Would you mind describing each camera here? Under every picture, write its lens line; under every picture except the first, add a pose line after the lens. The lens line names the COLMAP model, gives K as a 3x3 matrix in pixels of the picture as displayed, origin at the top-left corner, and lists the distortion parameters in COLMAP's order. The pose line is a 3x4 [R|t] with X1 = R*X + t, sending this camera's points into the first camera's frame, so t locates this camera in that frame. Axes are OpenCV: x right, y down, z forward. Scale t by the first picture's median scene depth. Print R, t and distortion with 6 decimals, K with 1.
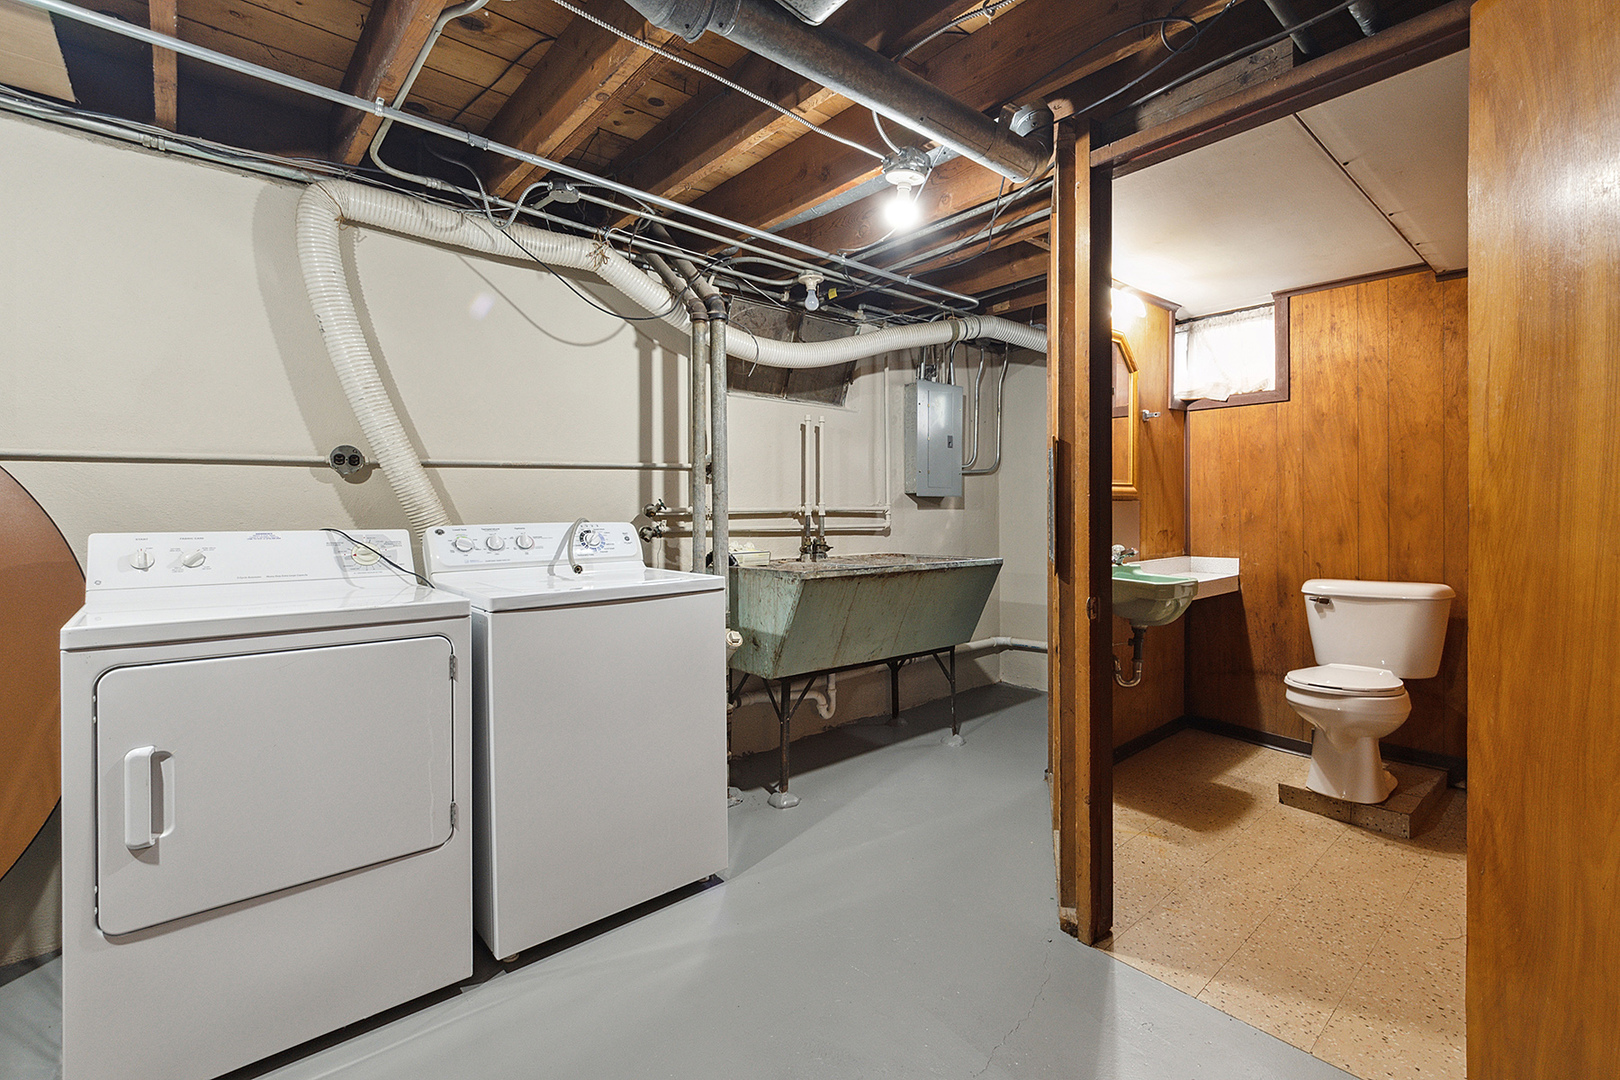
lens RADIAL K [[738.7, 0, 806.3], [0, 738.7, 523.0], [0, 0, 1]] dist [-0.002986, 0.000023]
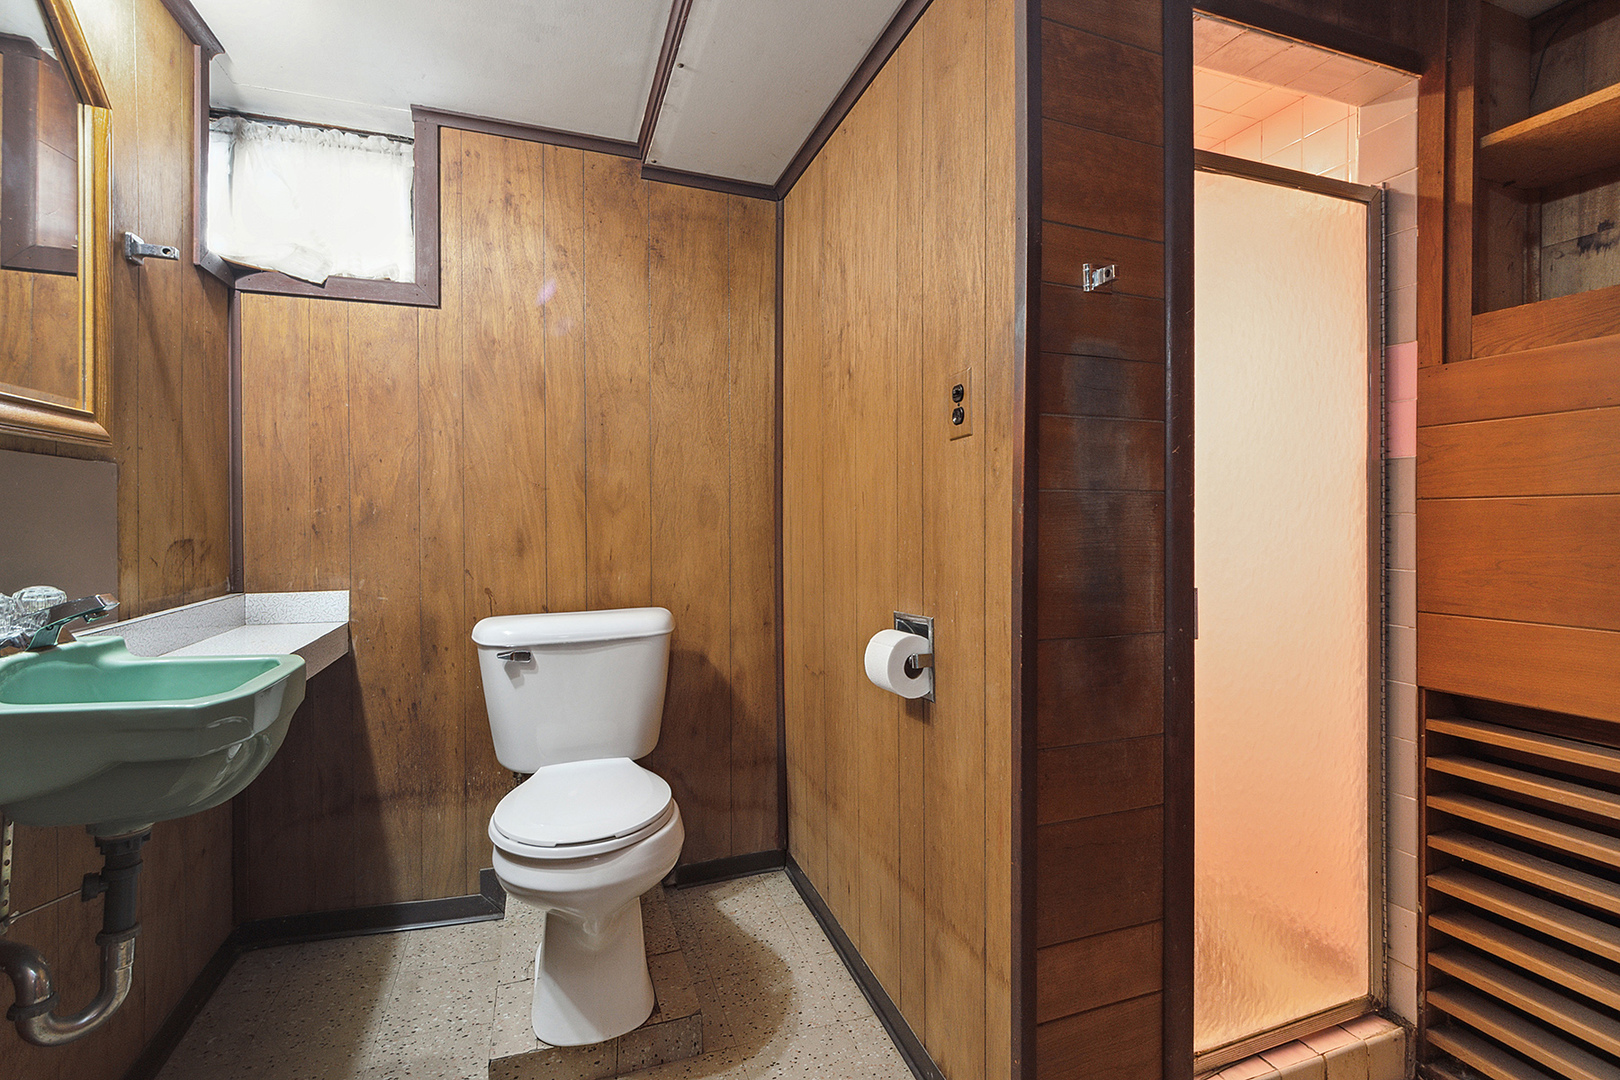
lens RADIAL K [[738.7, 0, 807.6], [0, 738.7, 523.8], [0, 0, 1]] dist [-0.002986, 0.000023]
pose [[0.368000, 0.001932, 0.929824, 0.233243], [0.012541, 0.999897, -0.007041, 0.009124], [-0.929741, 0.014252, 0.367938, 0.537696]]
